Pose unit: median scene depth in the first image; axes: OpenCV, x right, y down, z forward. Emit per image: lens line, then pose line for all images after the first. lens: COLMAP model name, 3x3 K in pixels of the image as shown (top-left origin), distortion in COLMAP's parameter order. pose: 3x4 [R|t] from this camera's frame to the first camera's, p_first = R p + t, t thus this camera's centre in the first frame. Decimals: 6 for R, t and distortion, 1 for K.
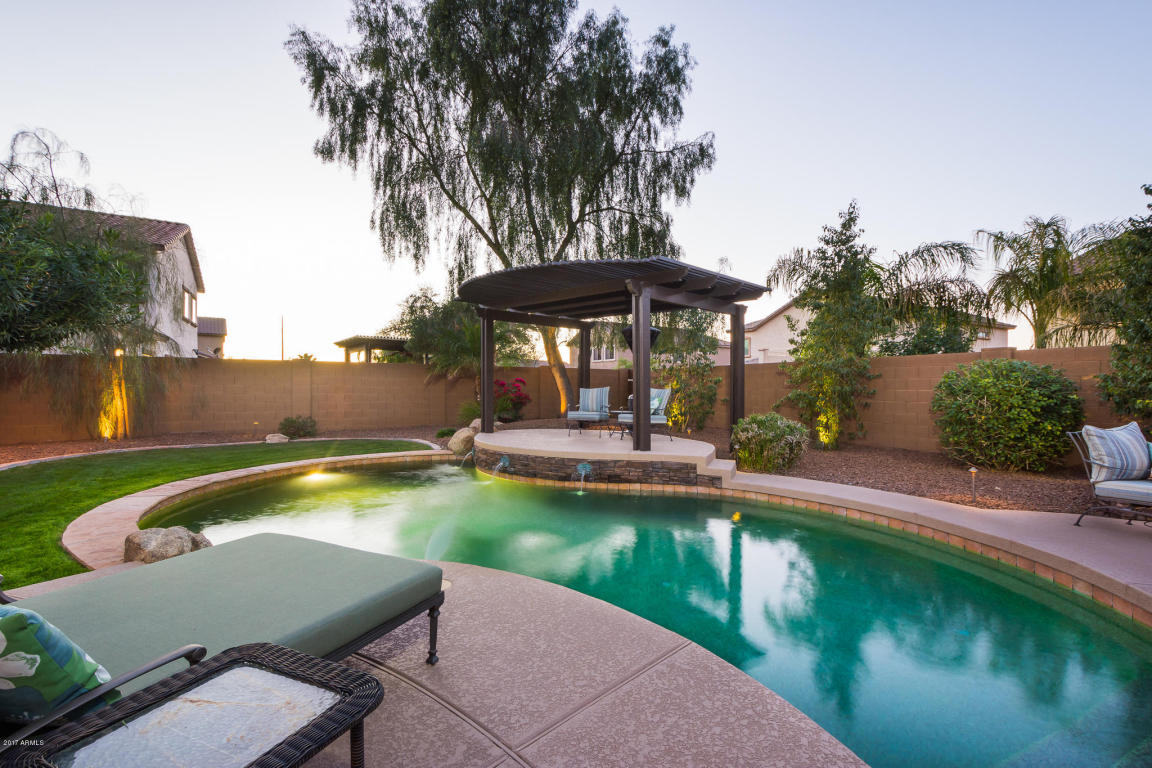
lens RADIAL K [[499.9, 0, 579.9], [0, 499.9, 392.0], [0, 0, 1]] dist [0.001886, 0.000061]
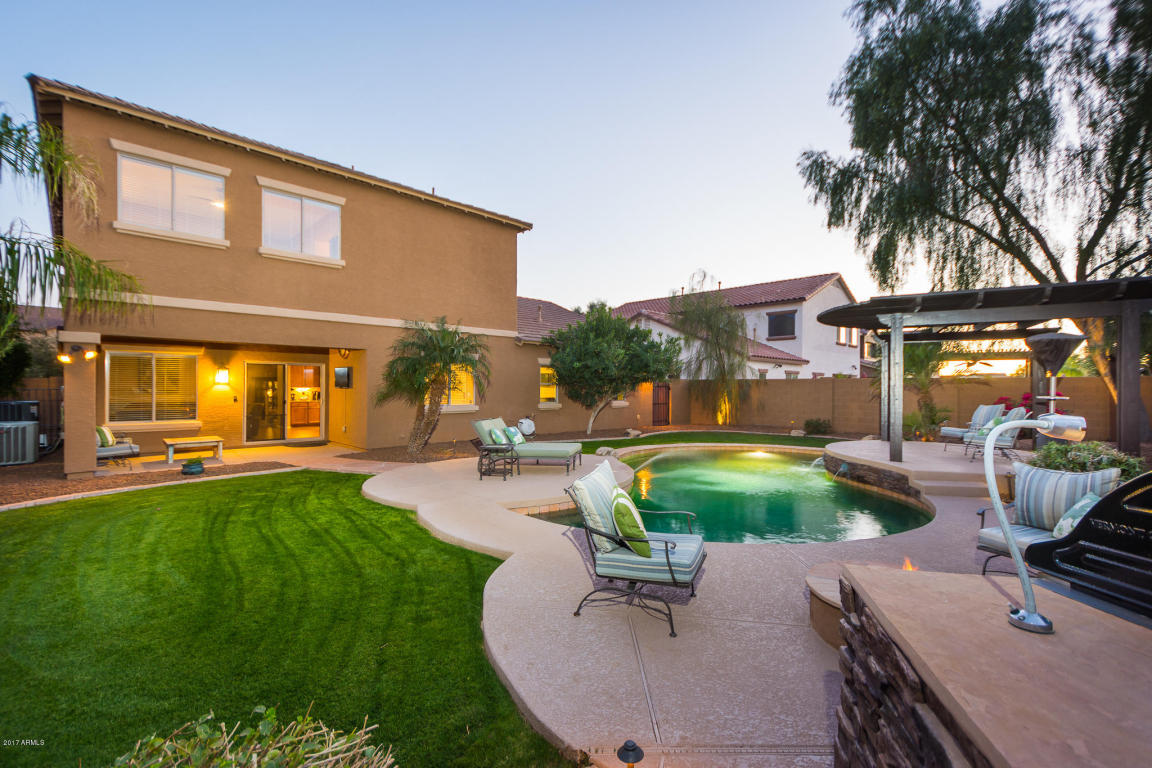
lens RADIAL K [[509.1, 0, 578.6], [0, 509.1, 387.8], [0, 0, 1]] dist [0.008115, -0.000048]
pose [[0.260040, -0.002163, -0.965595, 0.611550], [-0.018466, 0.999803, -0.007213, -0.015792], [0.965421, 0.019707, 0.259949, 0.001485]]
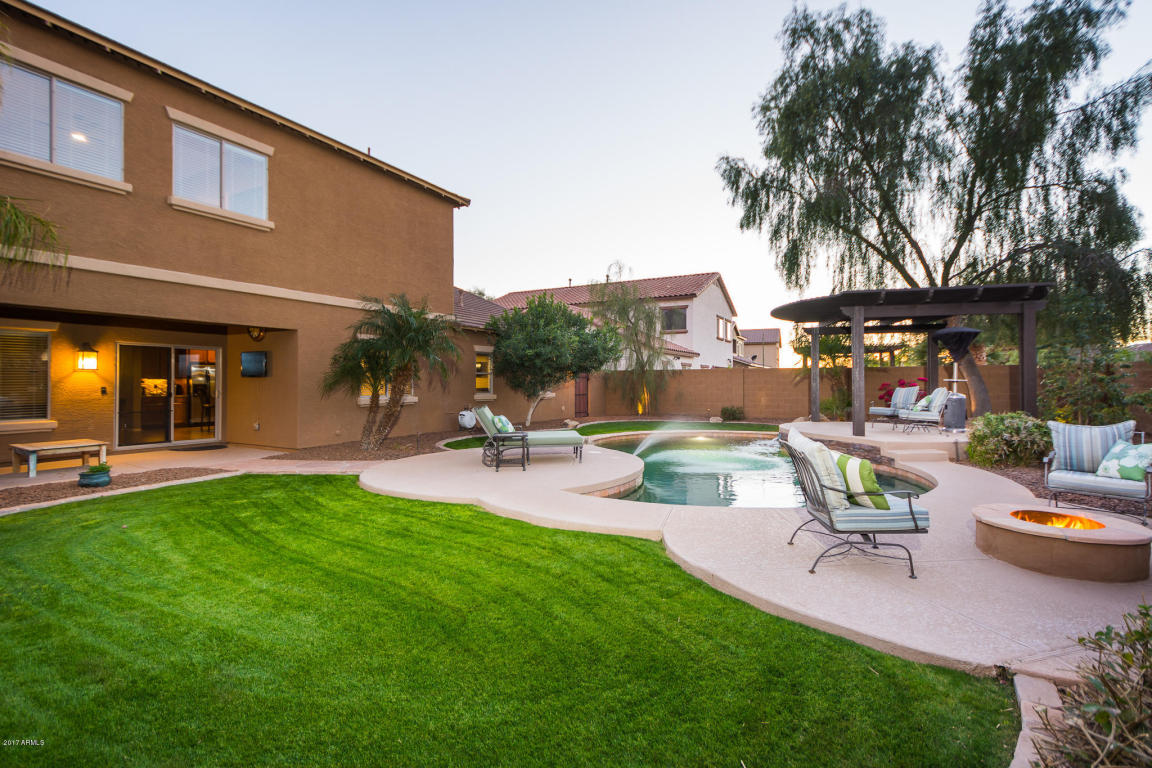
lens RADIAL K [[531.6, 0, 583.9], [0, 531.6, 378.5], [0, 0, 1]] dist [0.008370, -0.001078]
pose [[0.524348, -0.013048, -0.851404, 0.536539], [-0.009288, 0.999735, -0.021041, 0.002769], [0.851453, 0.018941, 0.524088, -0.190128]]
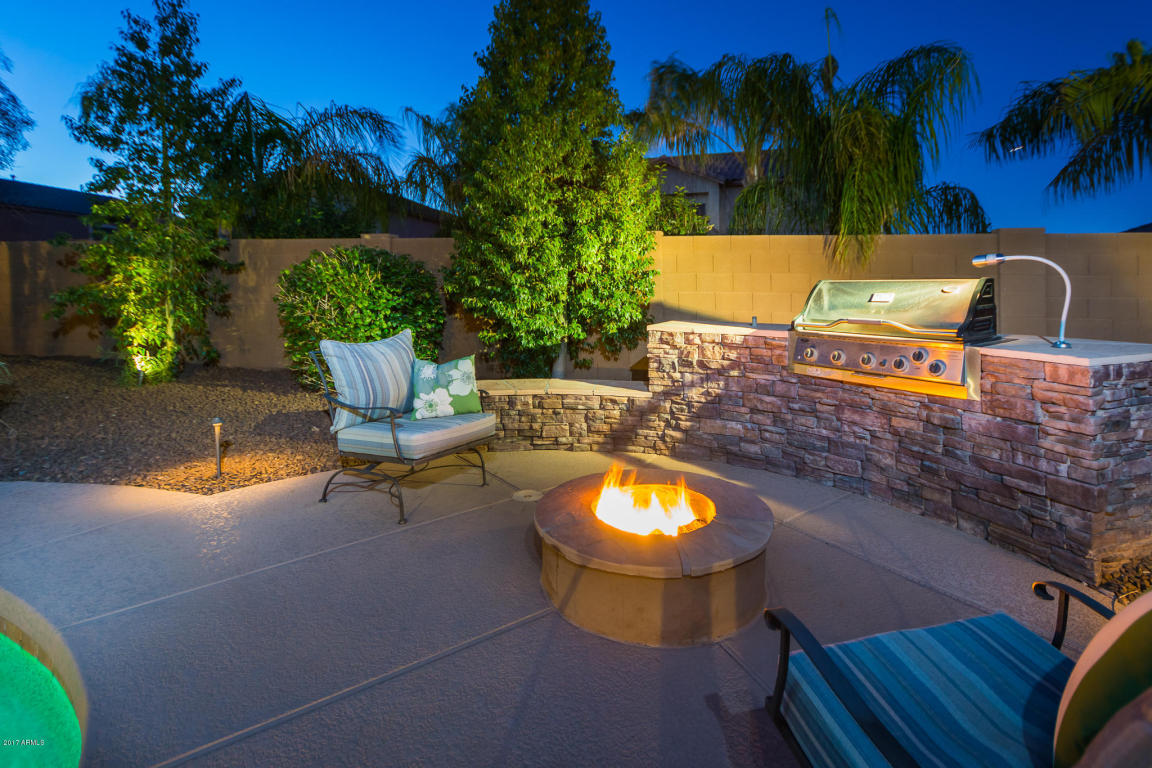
lens RADIAL K [[537.0, 0, 614.6], [0, 537.0, 288.6], [0, 0, 1]] dist [0.002416, 0.000157]
pose [[0.622787, 0.004273, 0.782380, 0.256289], [0.000745, 0.999981, -0.006055, 0.002349], [-0.782391, 0.004353, 0.622772, 0.110013]]
